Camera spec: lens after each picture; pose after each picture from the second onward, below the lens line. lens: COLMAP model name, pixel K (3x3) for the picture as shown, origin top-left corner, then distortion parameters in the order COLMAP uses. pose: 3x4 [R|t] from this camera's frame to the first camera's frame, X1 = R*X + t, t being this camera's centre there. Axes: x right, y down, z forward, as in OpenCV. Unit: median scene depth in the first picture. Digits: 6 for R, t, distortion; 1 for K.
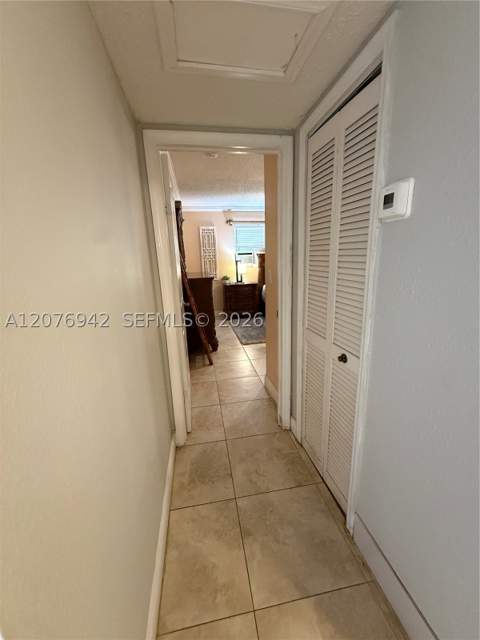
lens RADIAL K [[256.4, 0, 241.7], [0, 256.4, 320.4], [0, 0, 1]] dist [-0.000391, 0.000056]
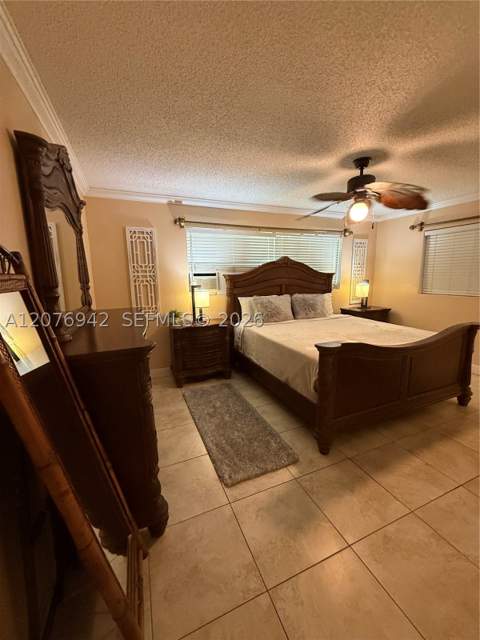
lens RADIAL K [[256.4, 0, 241.1], [0, 256.4, 317.8], [0, 0, 1]] dist [-0.000391, 0.000056]
pose [[0.975407, -0.018780, 0.219608, -0.041977], [0.035030, 0.996908, -0.070337, -0.112260], [-0.217608, 0.076300, 0.973049, 0.396305]]
